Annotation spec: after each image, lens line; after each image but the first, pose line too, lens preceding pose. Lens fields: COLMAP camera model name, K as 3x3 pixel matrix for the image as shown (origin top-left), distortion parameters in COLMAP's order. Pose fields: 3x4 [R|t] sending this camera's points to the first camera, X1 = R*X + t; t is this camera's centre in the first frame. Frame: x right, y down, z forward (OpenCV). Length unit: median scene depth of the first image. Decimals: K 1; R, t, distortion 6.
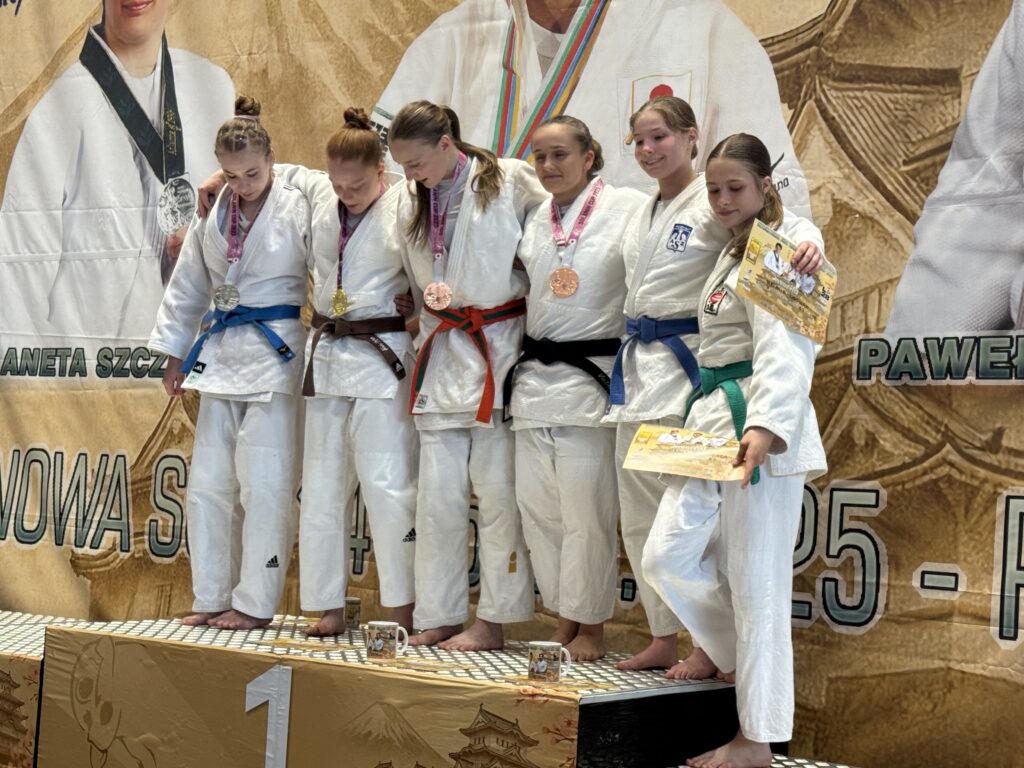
lens RADIAL K [[1717.7, 0, 514.5], [0, 1717.7, 383.1], [0, 0, 1]] dist [0.119649, 0.000000]
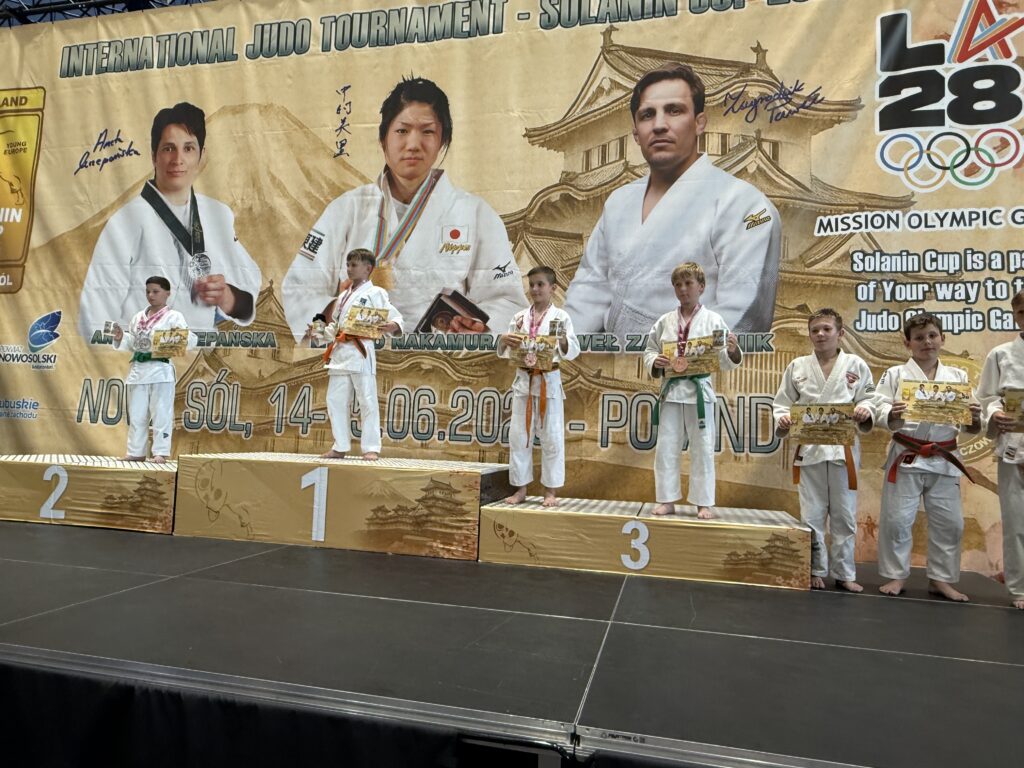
lens RADIAL K [[683.8, 0, 501.9], [0, 683.8, 382.0], [0, 0, 1]] dist [-0.001859, 0.009544]
pose [[0.913360, 0.019179, 0.406701, -0.261809], [-0.020649, 0.999786, -0.000775, 0.045658], [-0.406629, -0.007690, 0.913561, 0.091914]]
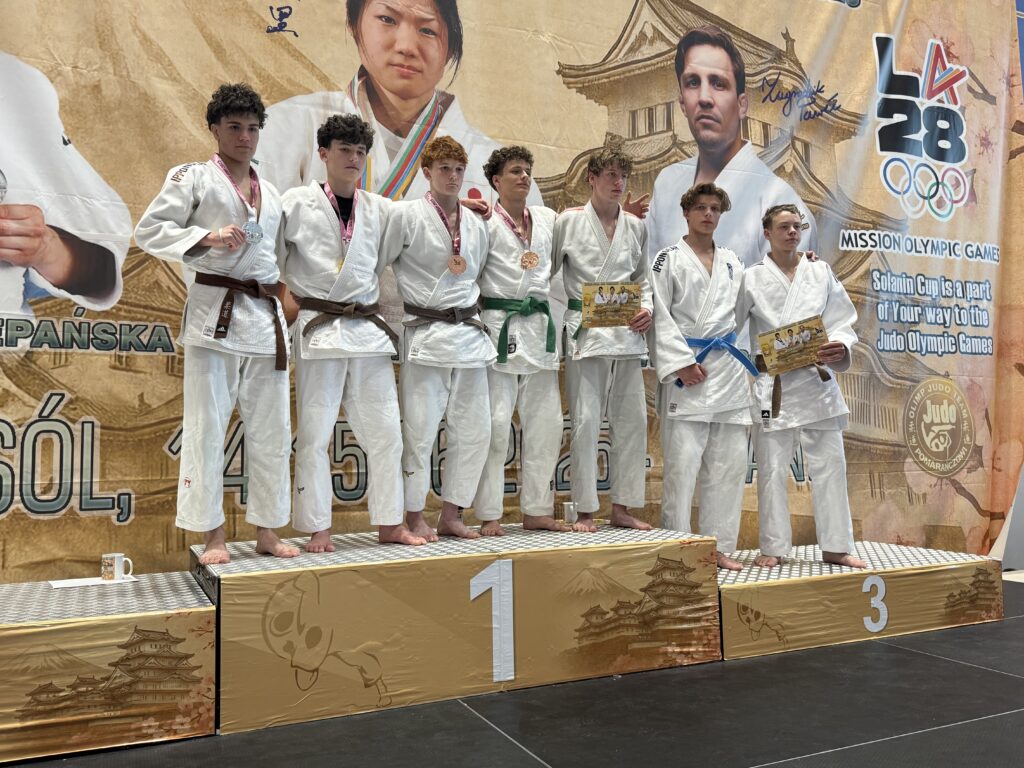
lens RADIAL K [[846.2, 0, 497.8], [0, 846.2, 382.0], [0, 0, 1]] dist [0.072832, -0.102162]
pose [[0.466755, 0.008978, 0.884341, -0.683130], [-0.015779, 0.999874, -0.001823, 0.019855], [-0.884246, -0.013103, 0.466838, 0.631944]]
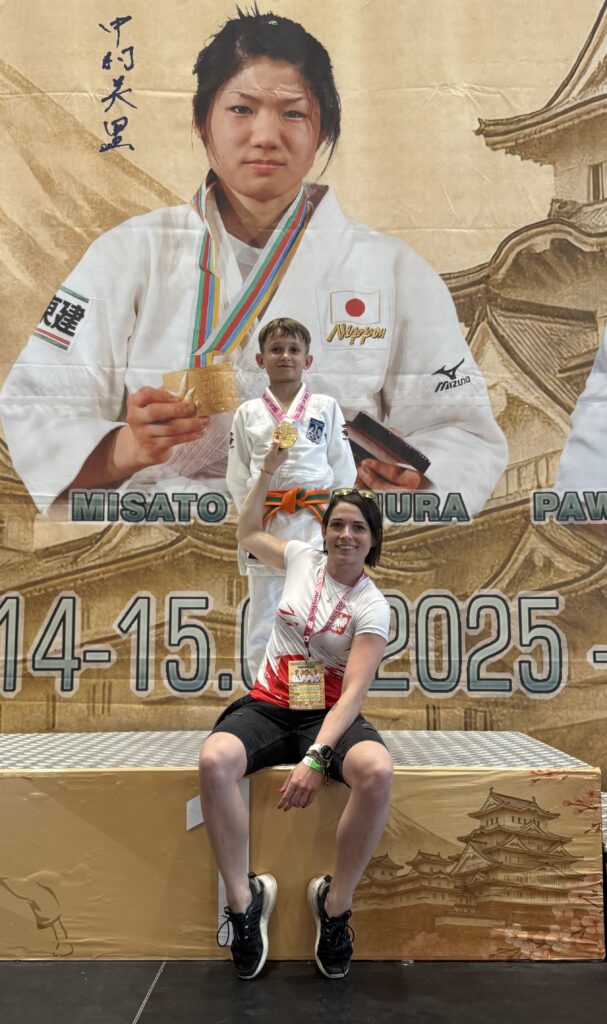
lens RADIAL K [[883.7, 0, 309.5], [0, 883.7, 577.3], [0, 0, 1]] dist [0.060755, -0.126542]
pose [[0.792240, -0.004286, 0.610195, -0.383056], [0.002451, 0.999990, 0.003841, 0.040373], [-0.610205, -0.001548, 0.792242, 0.518460]]
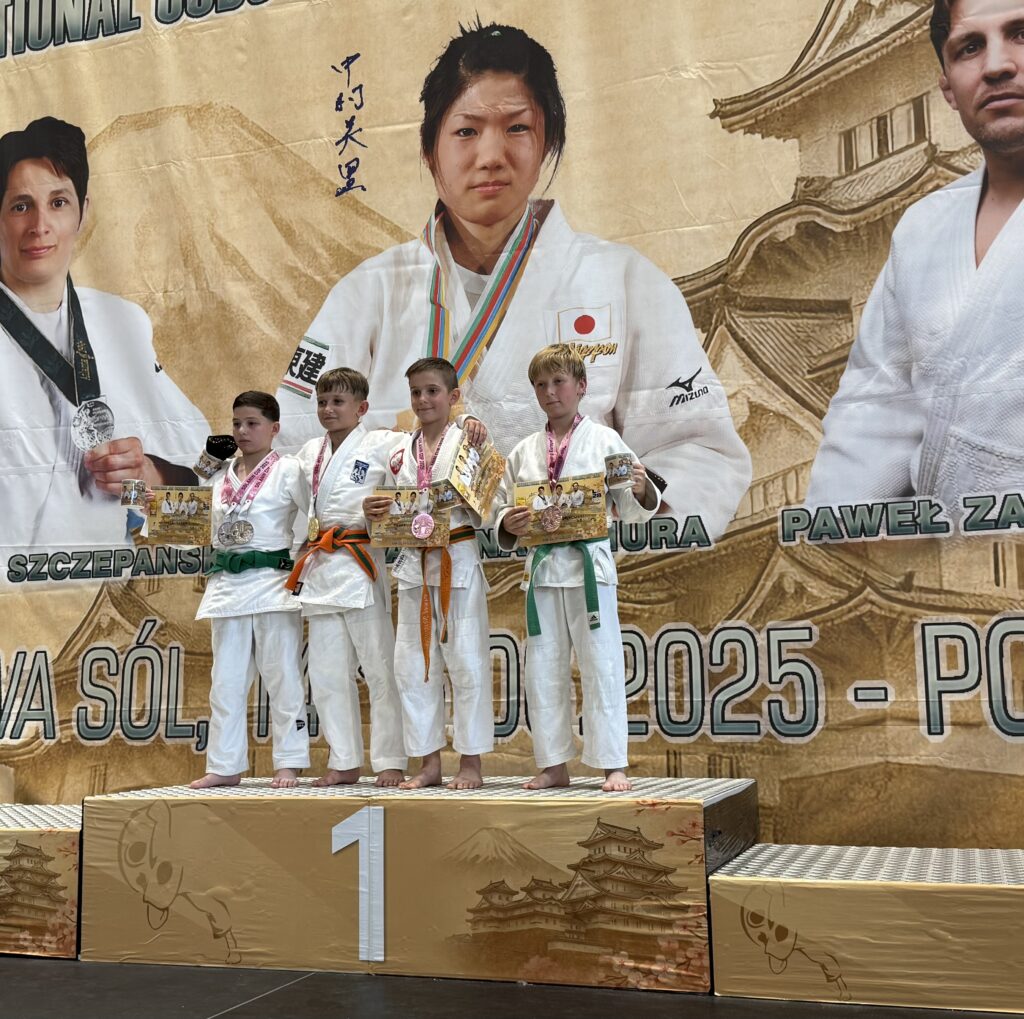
lens RADIAL K [[1280.7, 0, 494.7], [0, 1280.7, 546.2], [0, 0, 1]] dist [0.084864, 0.000000]
pose [[0.945962, -0.023131, 0.323450, -0.297031], [0.041771, 0.997835, -0.050806, 0.039224], [-0.321575, 0.061571, 0.944880, 0.172839]]
